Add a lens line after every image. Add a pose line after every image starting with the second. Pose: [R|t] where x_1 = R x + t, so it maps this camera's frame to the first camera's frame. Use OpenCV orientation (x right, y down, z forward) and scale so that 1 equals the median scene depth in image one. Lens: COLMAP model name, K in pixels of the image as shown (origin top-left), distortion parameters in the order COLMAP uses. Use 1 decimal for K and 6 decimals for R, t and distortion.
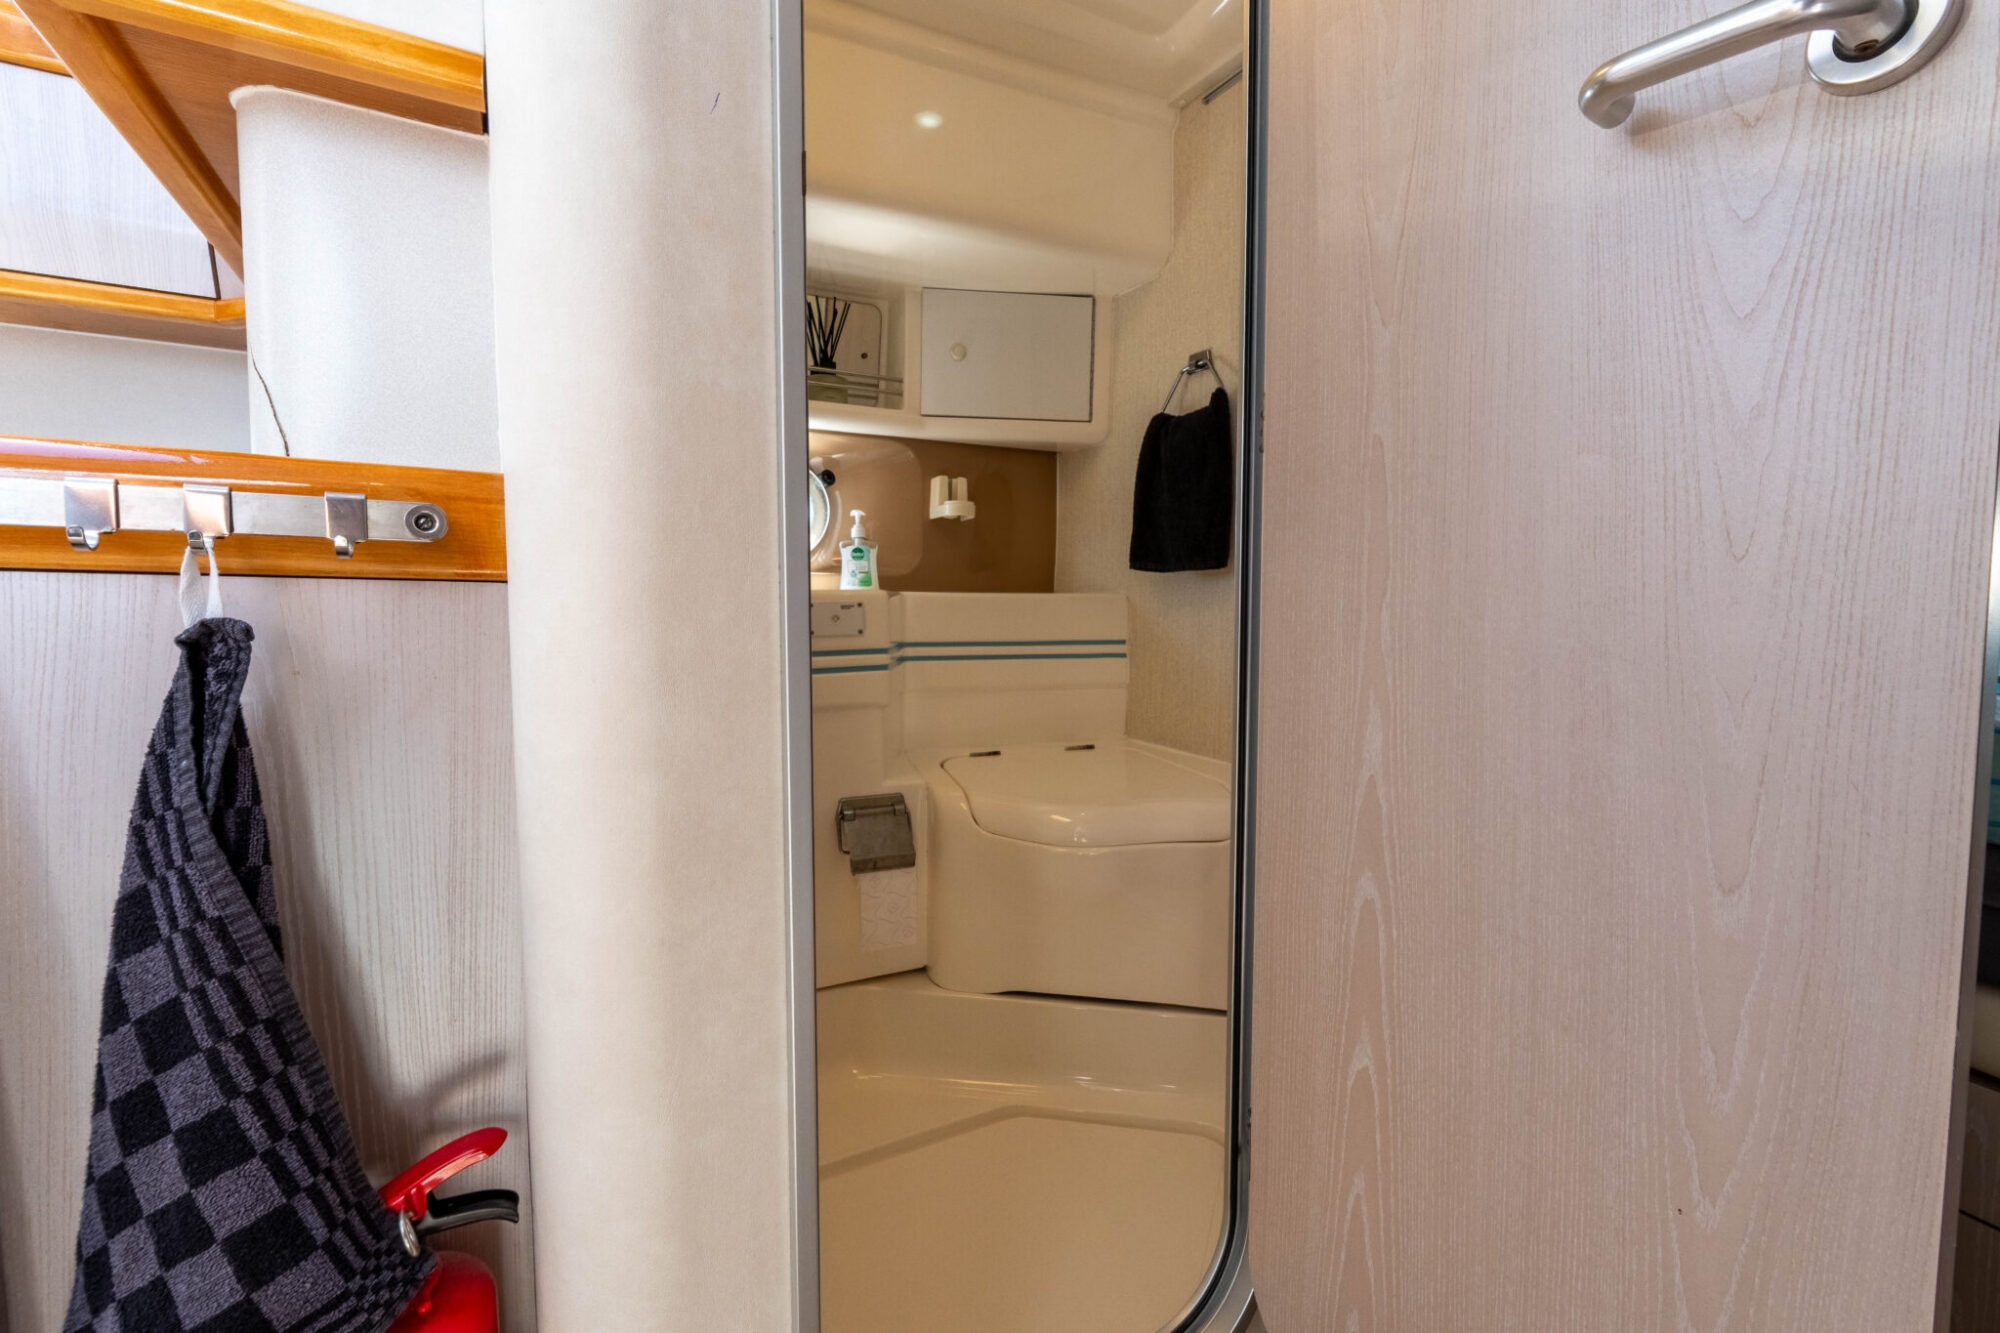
lens RADIAL K [[846.0, 0, 1002.1], [0, 846.0, 668.6], [0, 0, 1]] dist [-0.002759, -0.000896]
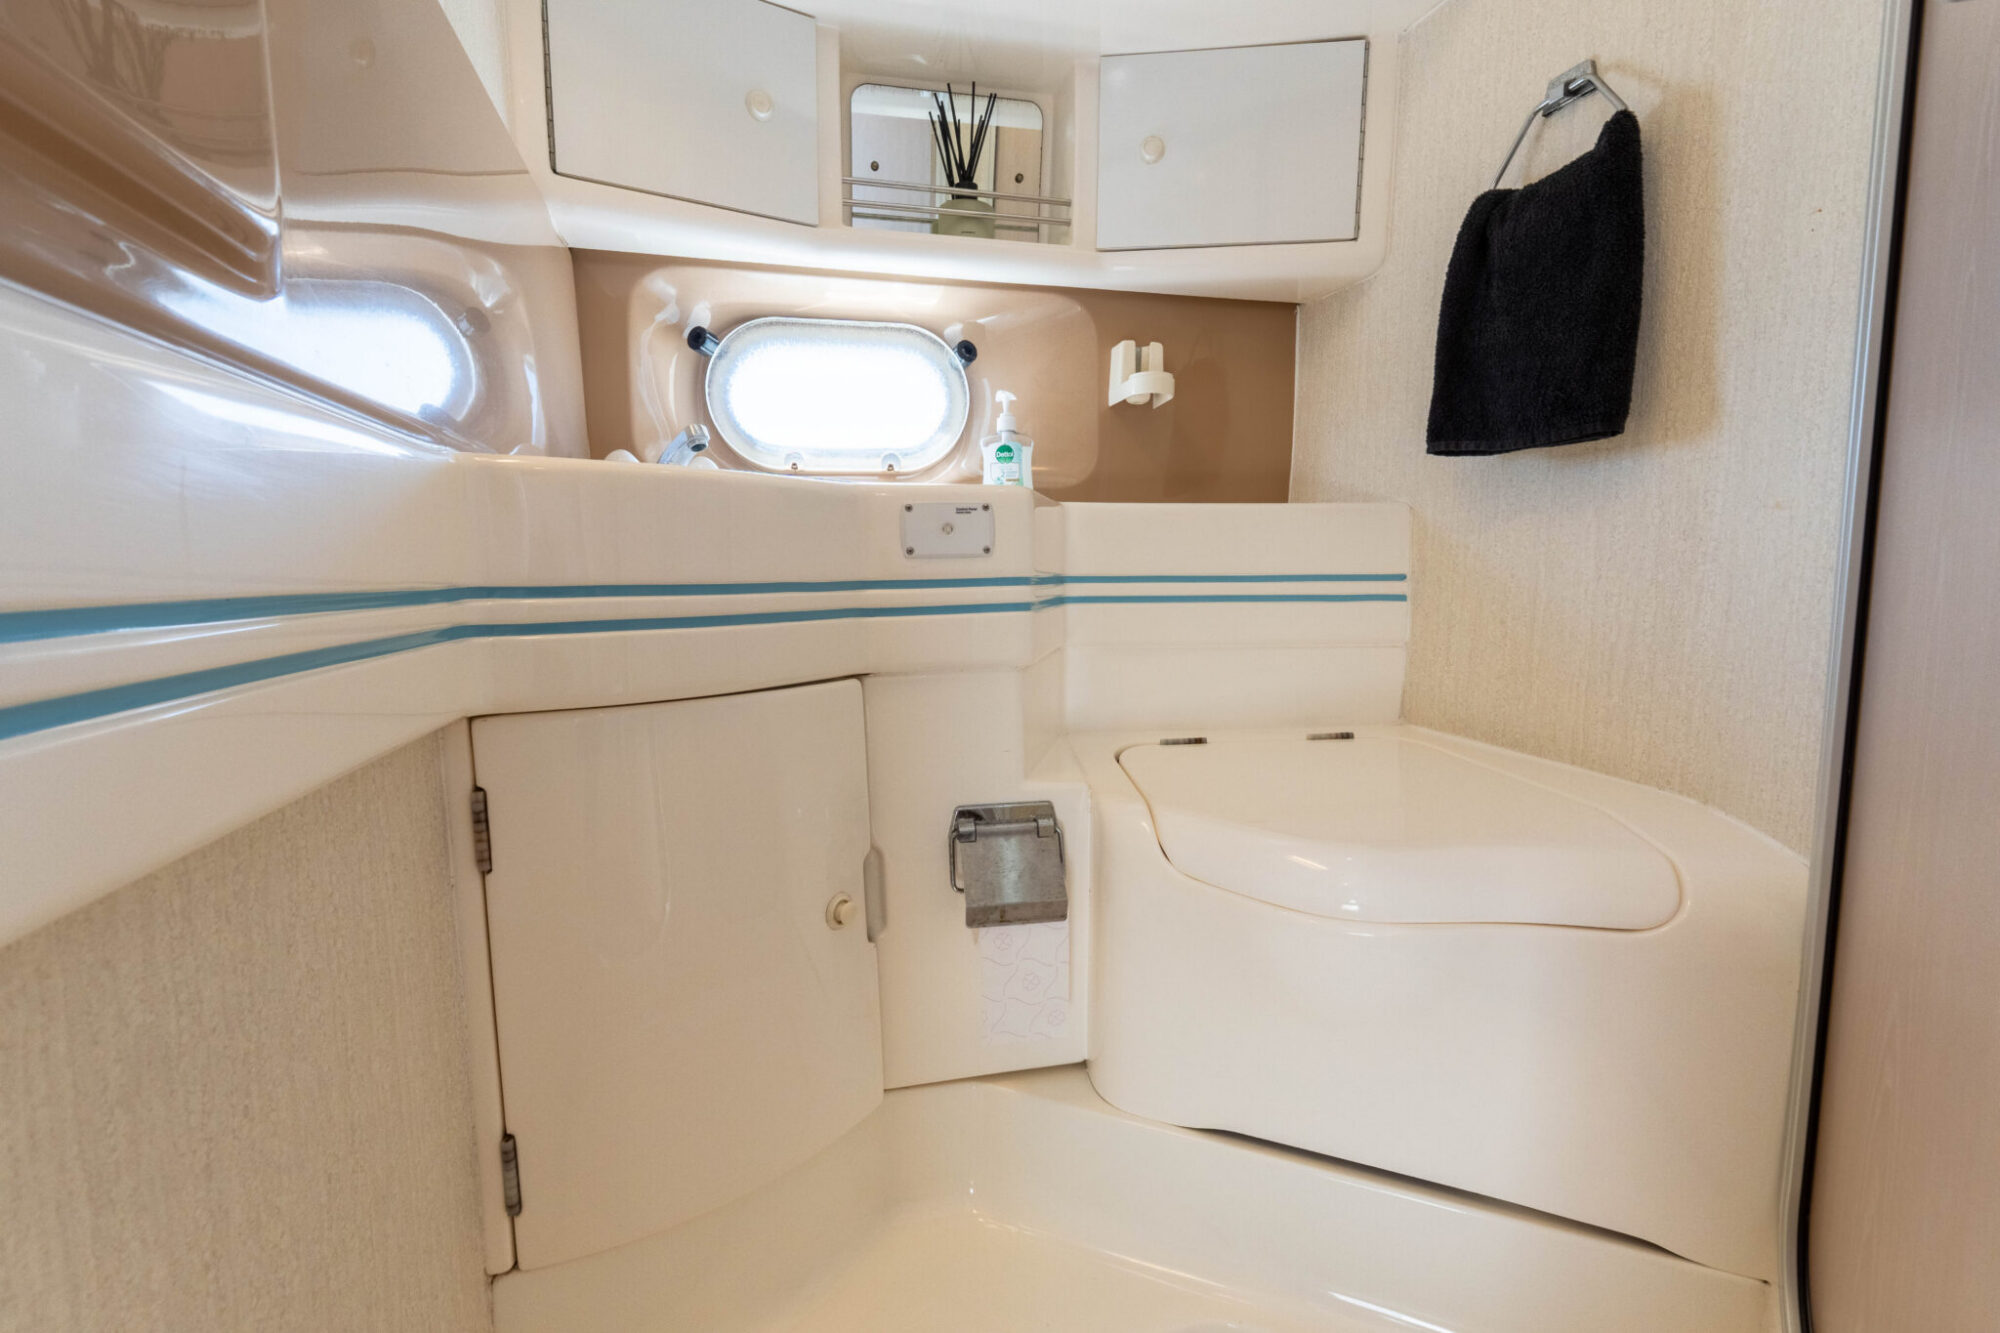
lens RADIAL K [[846.0, 0, 1005.5], [0, 846.0, 659.8], [0, 0, 1]] dist [-0.002759, -0.000896]
pose [[0.973381, 0.016809, -0.228575, -0.004736], [-0.009970, 0.999468, 0.031043, 0.015746], [0.228975, -0.027938, 0.973031, 0.308329]]
